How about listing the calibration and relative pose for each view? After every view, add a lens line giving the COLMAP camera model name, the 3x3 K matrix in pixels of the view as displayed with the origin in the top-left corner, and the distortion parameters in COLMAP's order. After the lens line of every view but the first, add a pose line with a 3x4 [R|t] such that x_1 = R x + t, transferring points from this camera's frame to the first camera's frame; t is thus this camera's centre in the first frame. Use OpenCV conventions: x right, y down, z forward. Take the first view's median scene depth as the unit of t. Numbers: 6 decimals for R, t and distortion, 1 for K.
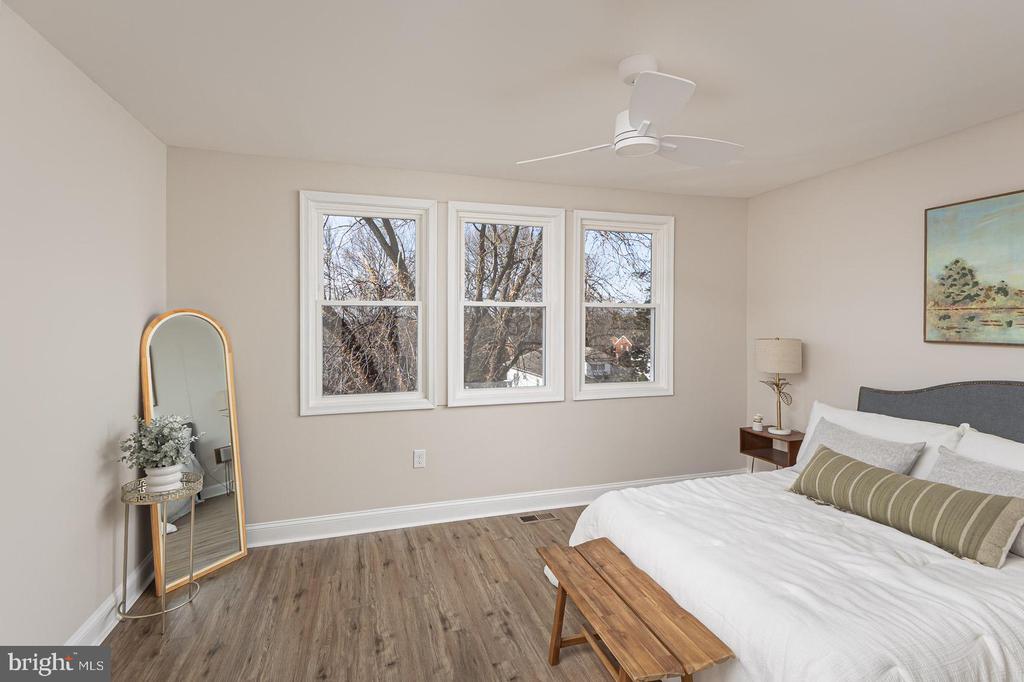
lens RADIAL K [[474.1, 0, 509.0], [0, 474.1, 321.2], [0, 0, 1]] dist [-0.002869, -0.000452]
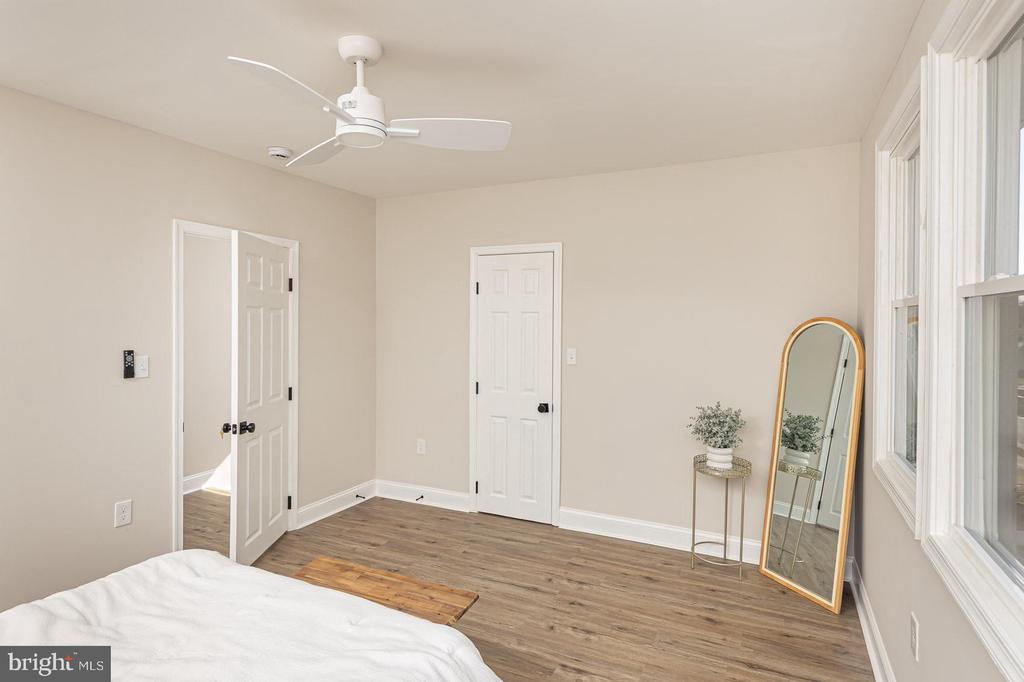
lens RADIAL K [[547.2, 0, 509.0], [0, 547.2, 325.1], [0, 0, 1]] dist [0.004130, 0.000780]
pose [[-0.687013, 0.002366, -0.726641, 0.621547], [-0.000394, 0.999993, 0.003628, -0.016804], [0.726645, 0.002779, -0.687007, 1.437815]]
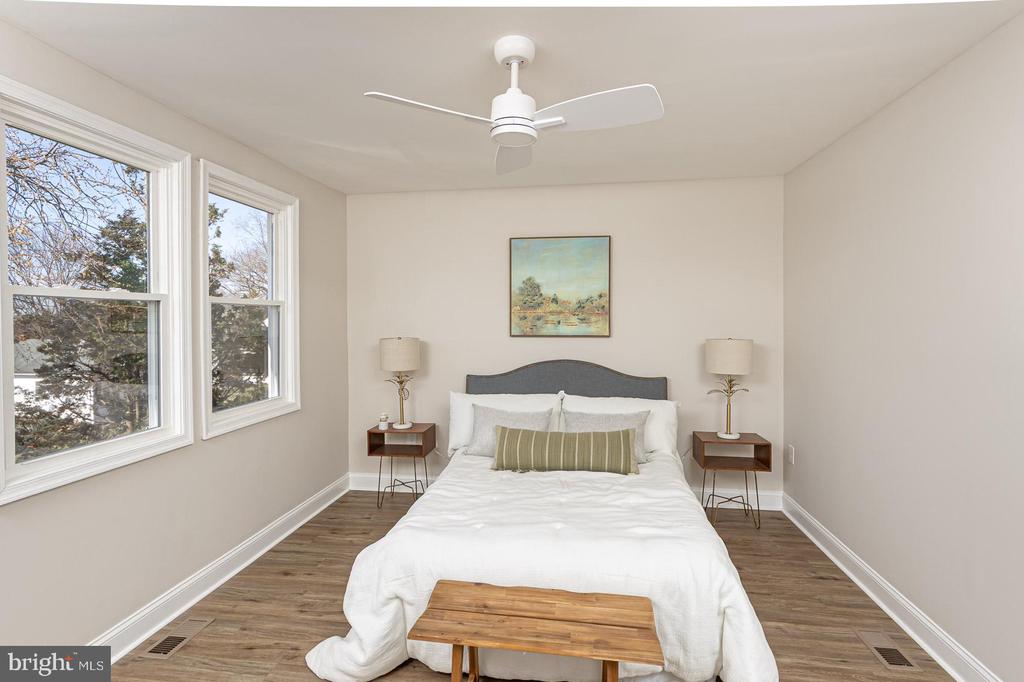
lens RADIAL K [[499.7, 0, 509.6], [0, 499.7, 323.9], [0, 0, 1]] dist [0.000686, 0.000250]
pose [[0.435787, -0.012937, 0.899957, -0.469608], [0.003452, 0.999913, 0.012702, -0.010978], [-0.900043, -0.002429, 0.435793, 0.434345]]
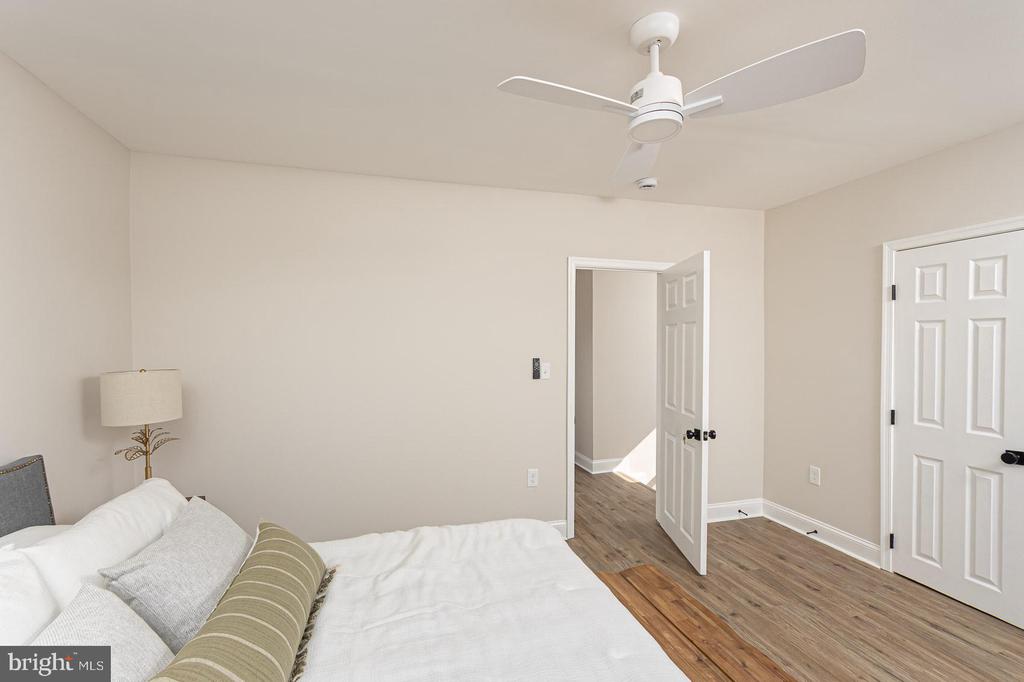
lens RADIAL K [[458.6, 0, 508.7], [0, 458.6, 349.3], [0, 0, 1]] dist [-0.000470, 0.005621]
pose [[-0.999767, 0.001205, 0.021535, 0.380416], [0.001505, 0.999902, 0.013918, -0.001452], [-0.021516, 0.013947, -0.999671, 1.356045]]
